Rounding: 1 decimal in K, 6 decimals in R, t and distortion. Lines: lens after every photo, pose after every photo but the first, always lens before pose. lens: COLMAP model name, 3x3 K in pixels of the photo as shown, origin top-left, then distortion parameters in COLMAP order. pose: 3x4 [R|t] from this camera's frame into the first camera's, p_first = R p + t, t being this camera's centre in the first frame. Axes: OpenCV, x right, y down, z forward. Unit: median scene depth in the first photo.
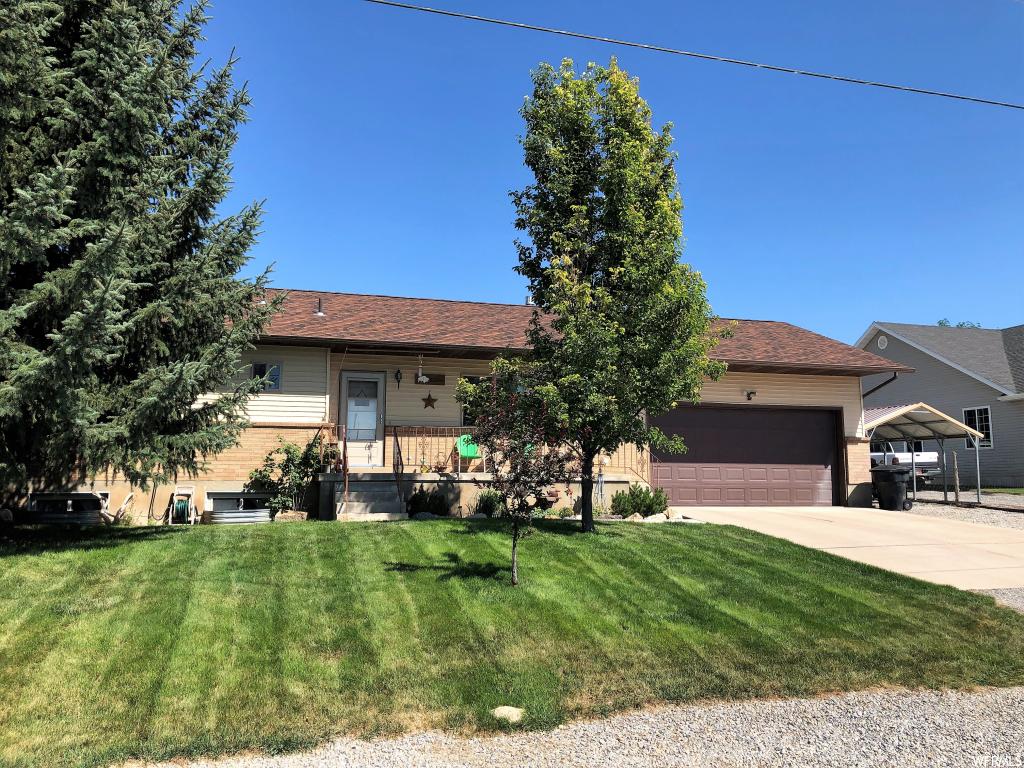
lens RADIAL K [[820.1, 0, 512.0], [0, 820.1, 384.0], [0, 0, 1]] dist [0.009474, 0.000920]
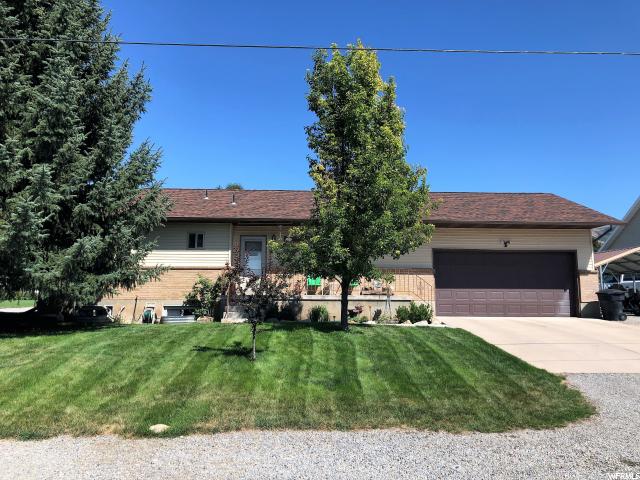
lens RADIAL K [[512.6, 0, 320.0], [0, 512.6, 240.0], [0, 0, 1]] dist [0.009474, 0.000920]
pose [[0.970099, -0.027021, -0.241202, 0.235419], [0.027507, 0.999621, -0.001352, -0.001490], [0.241147, -0.005323, 0.970474, -0.005711]]
